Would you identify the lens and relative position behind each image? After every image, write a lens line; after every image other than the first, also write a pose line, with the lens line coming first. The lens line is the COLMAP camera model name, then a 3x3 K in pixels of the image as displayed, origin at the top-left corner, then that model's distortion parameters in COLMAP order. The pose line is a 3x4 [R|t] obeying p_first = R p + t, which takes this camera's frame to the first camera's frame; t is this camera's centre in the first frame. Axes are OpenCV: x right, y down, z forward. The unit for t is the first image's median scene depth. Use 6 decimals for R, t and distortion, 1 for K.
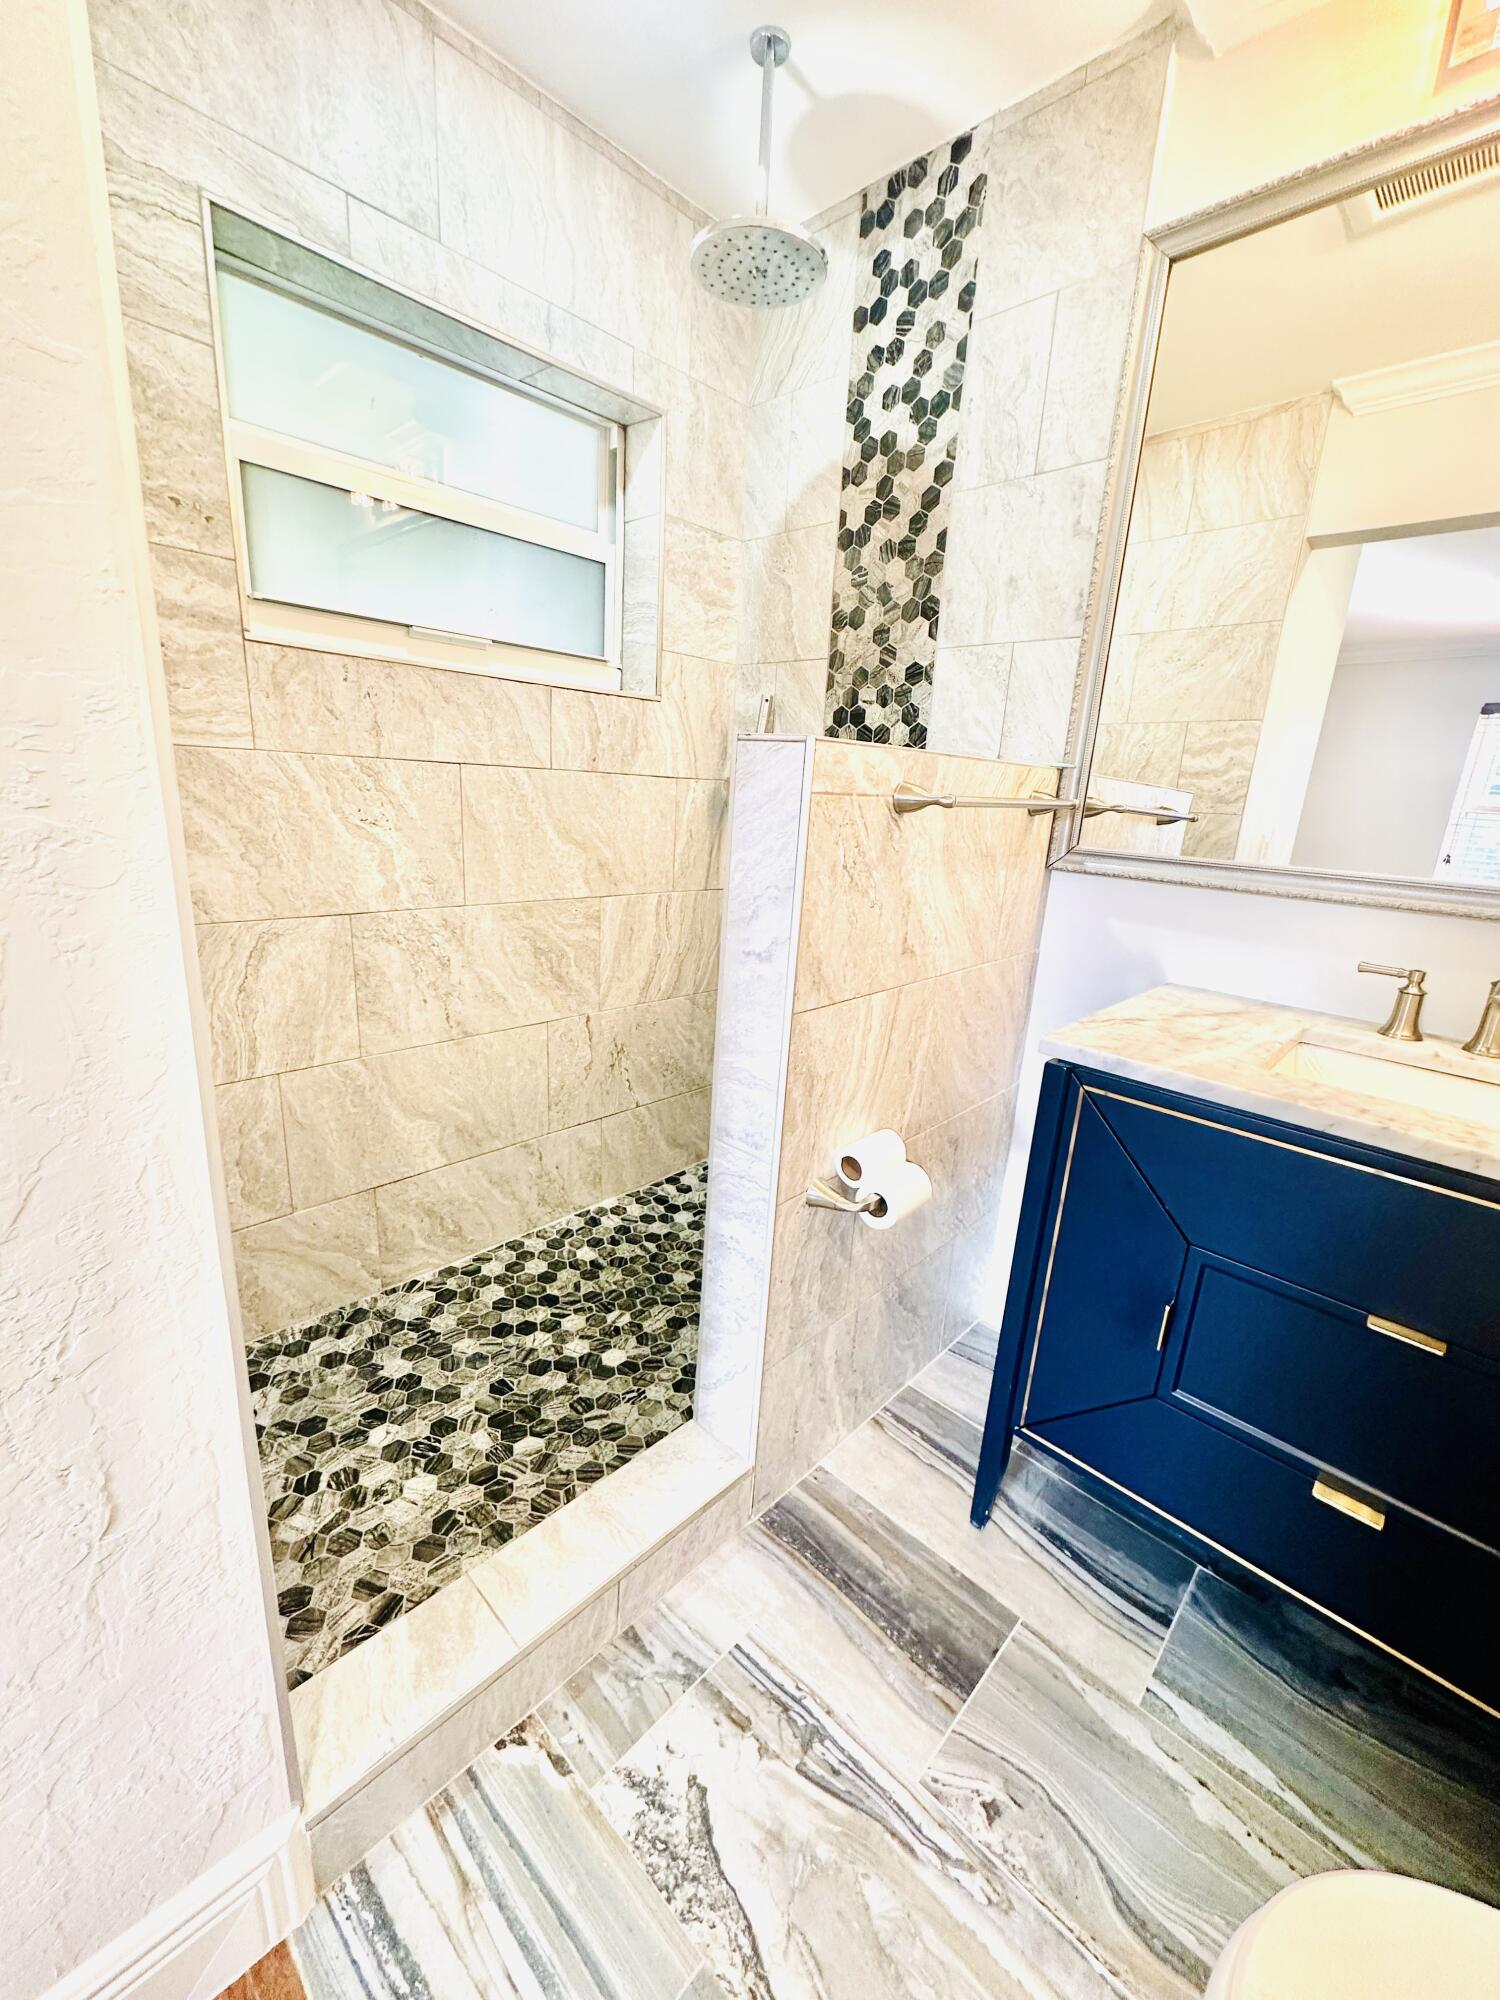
lens RADIAL K [[797.8, 0, 758.5], [0, 797.8, 1000.8], [0, 0, 1]] dist [-0.000722, 0.000488]
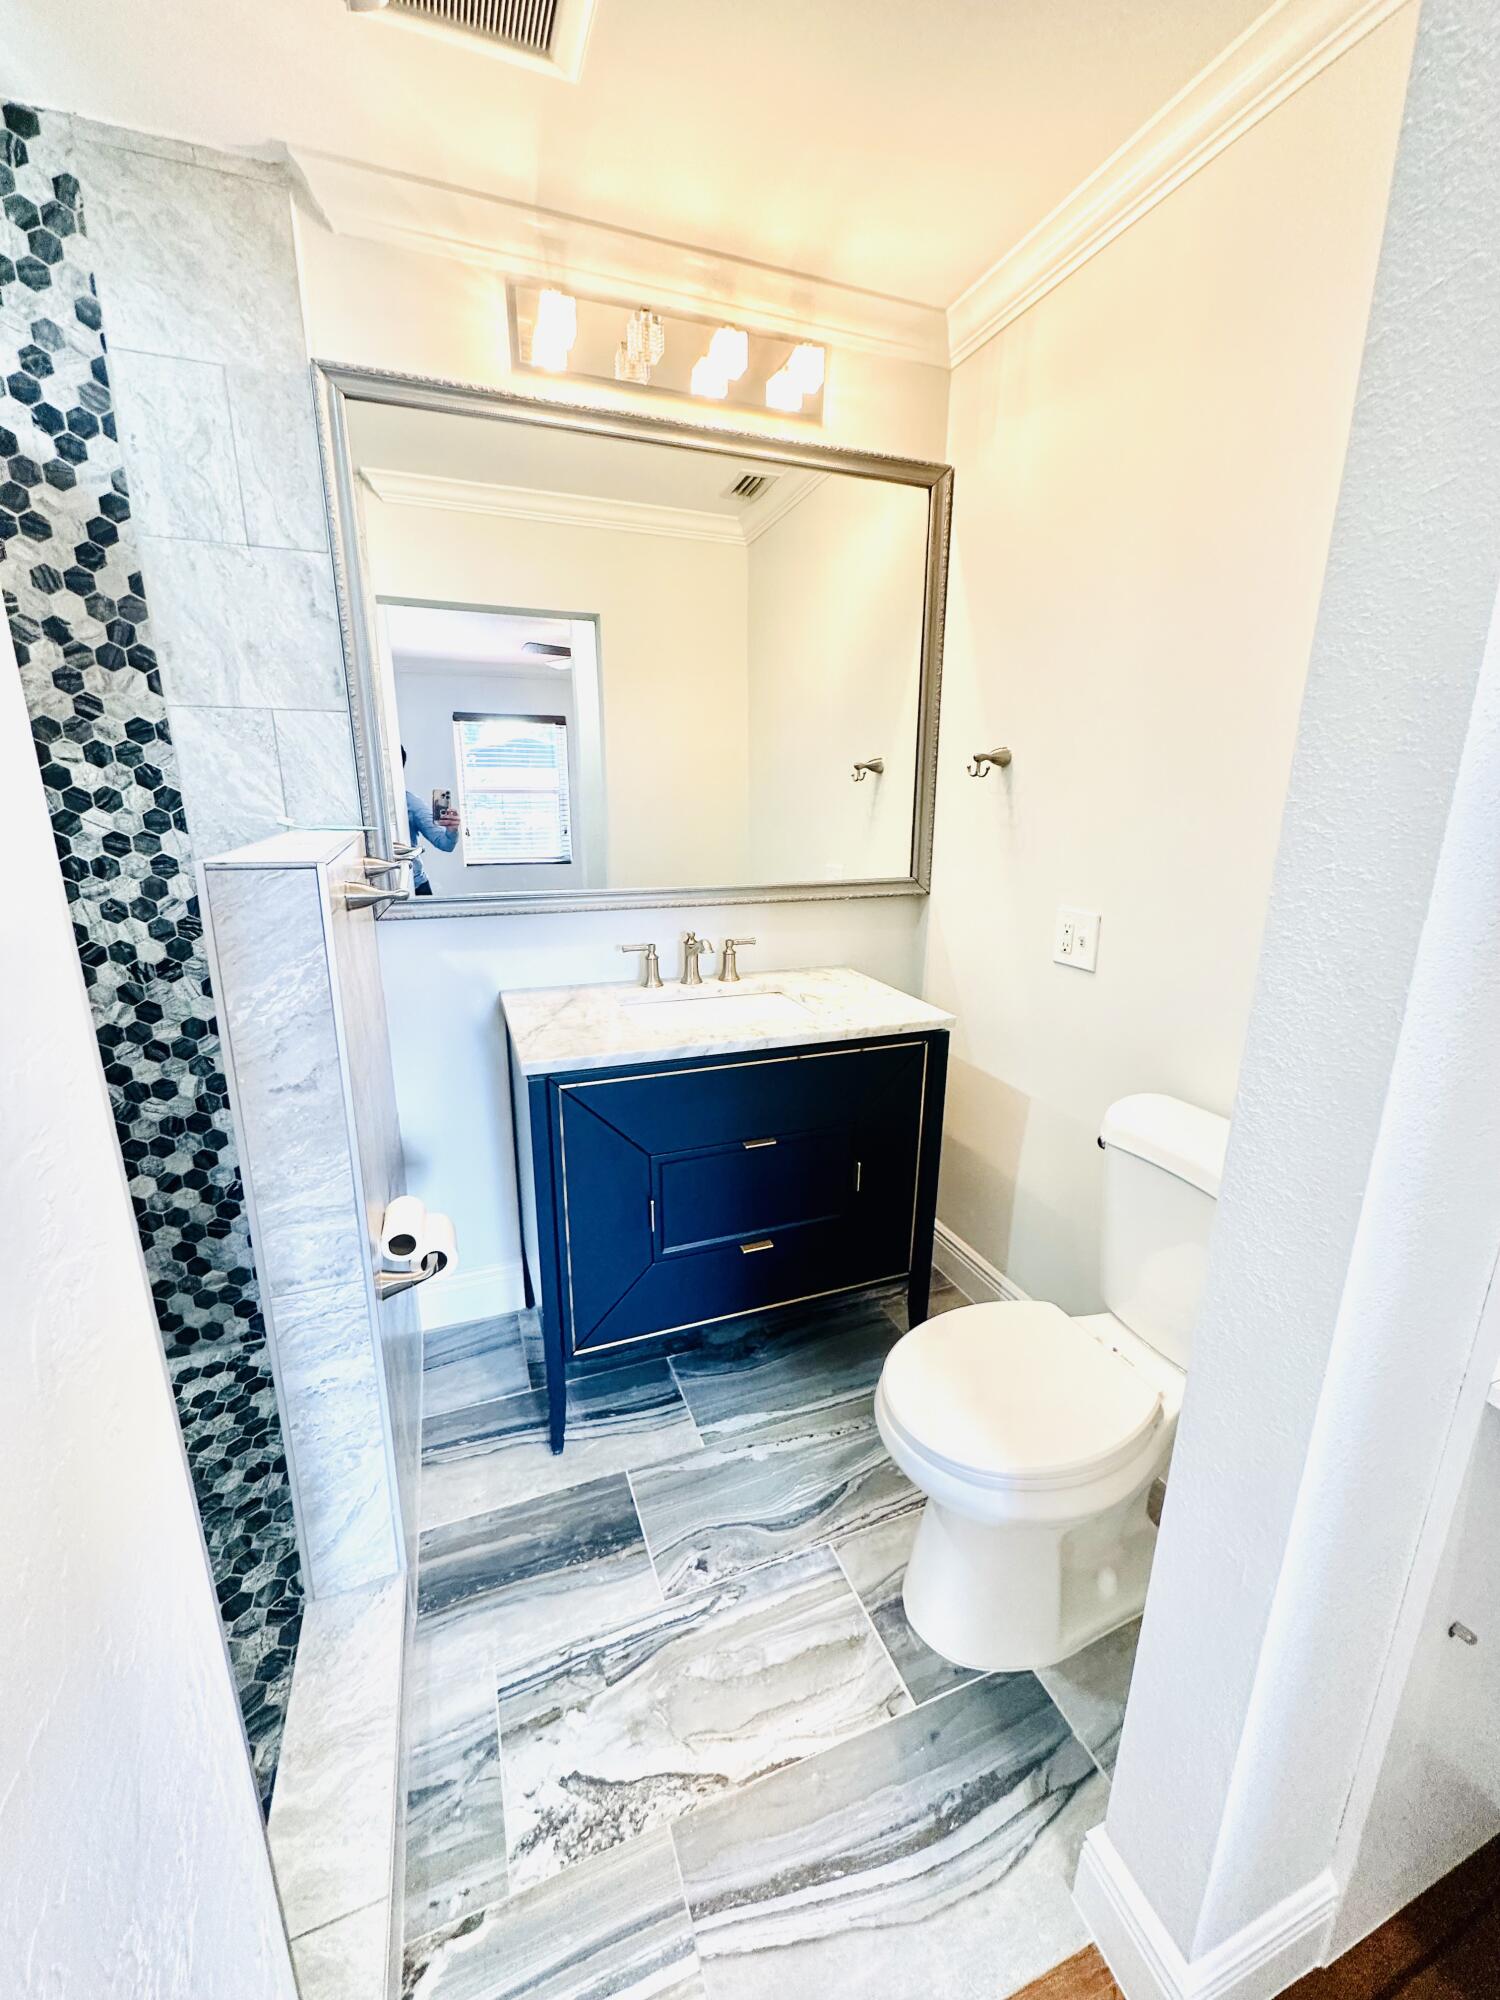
lens RADIAL K [[797.8, 0, 745.5], [0, 797.8, 999.8], [0, 0, 1]] dist [-0.000722, 0.000488]
pose [[0.434684, -0.283586, 0.854769, -0.507871], [0.252359, 0.949458, 0.186666, -0.183546], [-0.864503, 0.134568, 0.484279, 0.061819]]
